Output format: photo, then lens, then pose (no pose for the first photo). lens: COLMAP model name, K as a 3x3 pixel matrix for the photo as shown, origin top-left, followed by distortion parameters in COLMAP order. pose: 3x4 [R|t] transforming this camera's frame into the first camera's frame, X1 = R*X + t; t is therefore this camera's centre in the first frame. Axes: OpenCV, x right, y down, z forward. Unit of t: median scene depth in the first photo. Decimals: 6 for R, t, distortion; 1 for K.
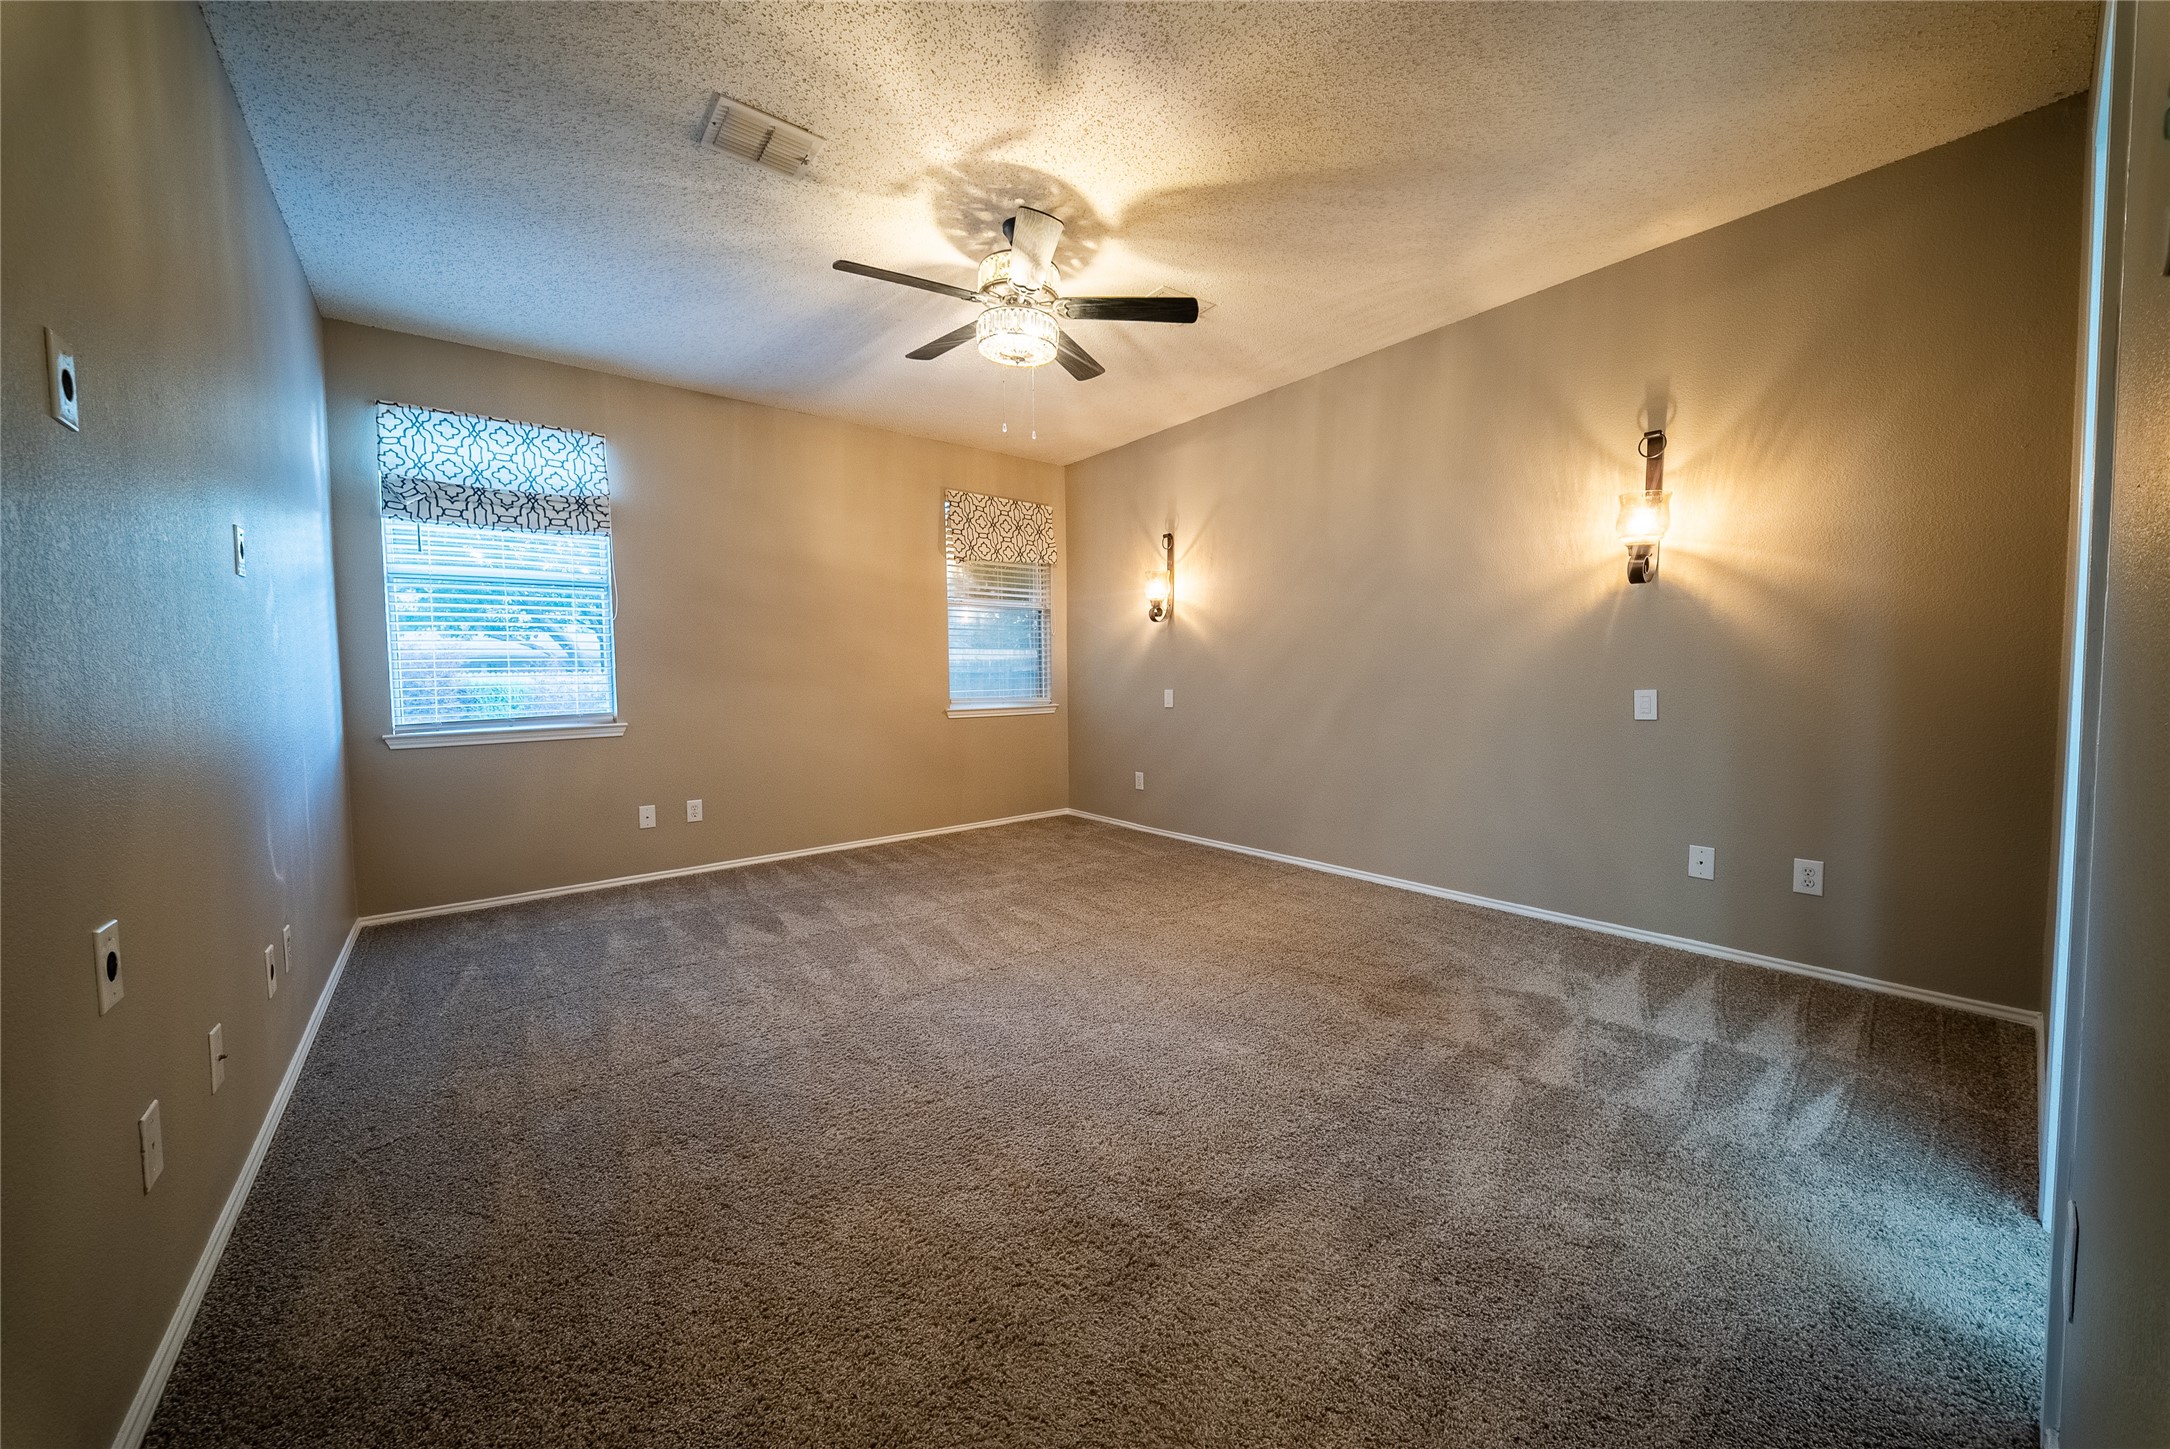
lens RADIAL K [[781.1, 0, 1085.0], [0, 781.1, 724.5], [0, 0, 1]] dist [-0.018947, 0.002925]
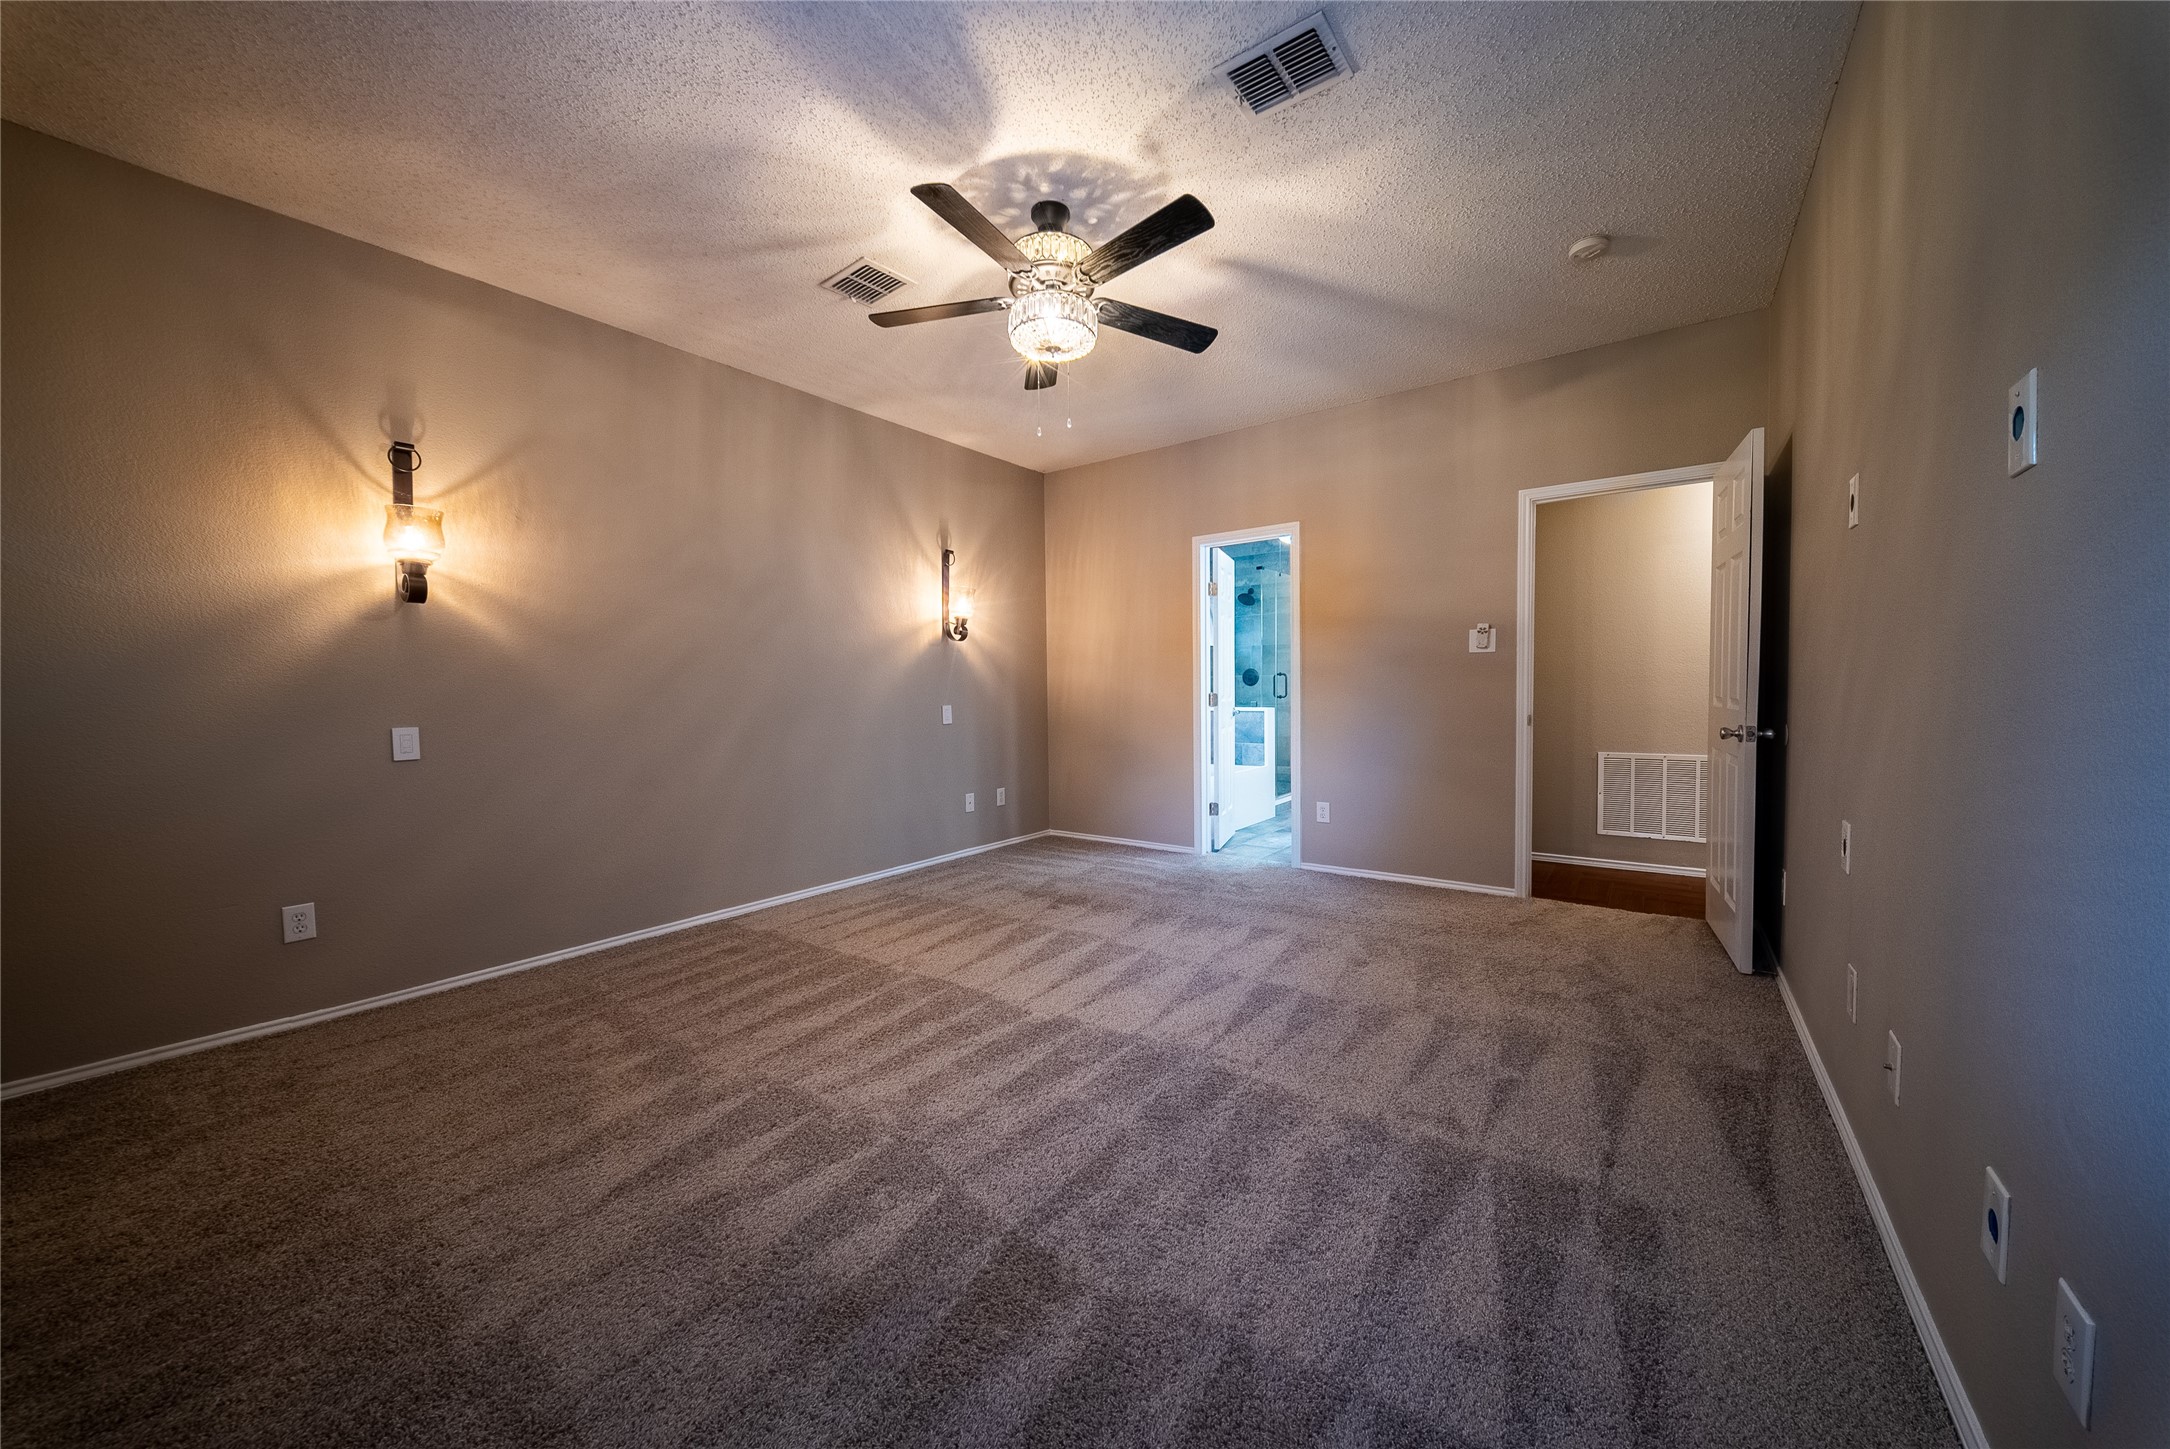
lens RADIAL K [[775.1, 0, 1097.5], [0, 775.1, 712.8], [0, 0, 1]] dist [0.007858, -0.005319]
pose [[-0.279119, -0.010316, 0.960201, -0.771051], [0.075595, 0.996603, 0.032682, -0.047682], [-0.957276, 0.081709, -0.277391, 0.956538]]
